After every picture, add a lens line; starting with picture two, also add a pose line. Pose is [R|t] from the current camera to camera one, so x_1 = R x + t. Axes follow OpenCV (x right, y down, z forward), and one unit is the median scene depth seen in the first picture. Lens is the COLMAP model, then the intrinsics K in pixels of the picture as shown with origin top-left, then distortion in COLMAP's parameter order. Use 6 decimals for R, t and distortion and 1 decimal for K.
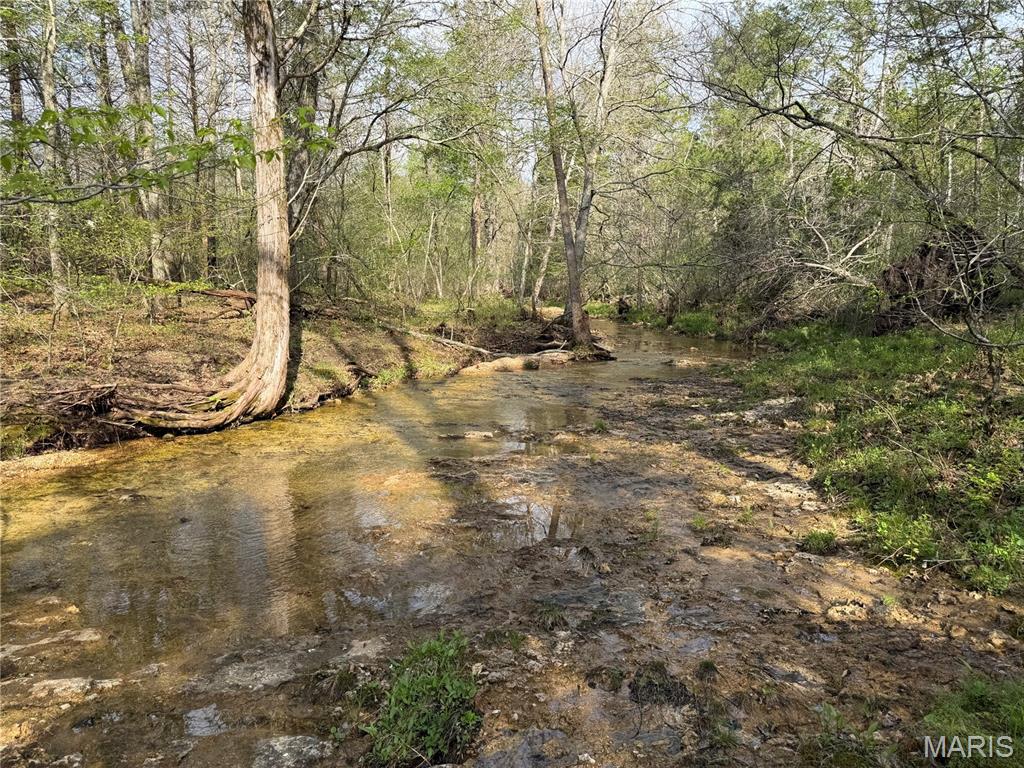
lens RADIAL K [[731.3, 0, 541.3], [0, 731.3, 383.9], [0, 0, 1]] dist [-0.005504, -0.025559]
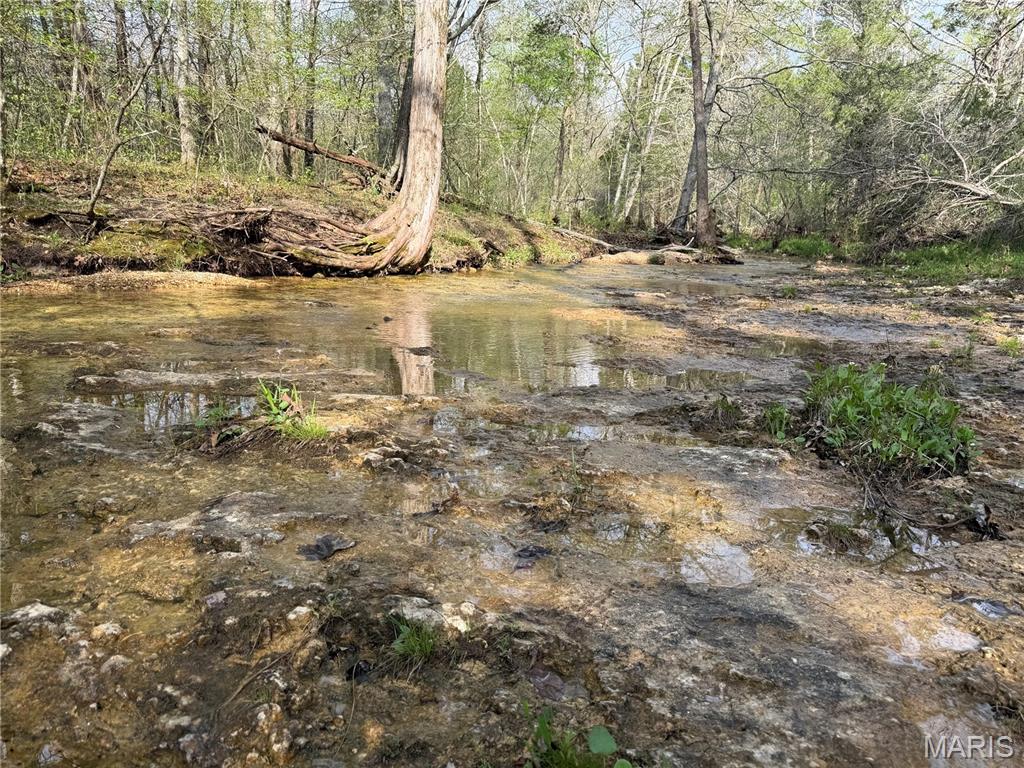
lens RADIAL K [[731.3, 0, 529.0], [0, 731.3, 409.1], [0, 0, 1]] dist [-0.005504, -0.025559]
pose [[0.995465, 0.063072, -0.071206, -0.145648], [-0.055625, 0.993215, 0.102124, 0.113020], [0.077165, -0.097700, 0.992220, 0.070361]]
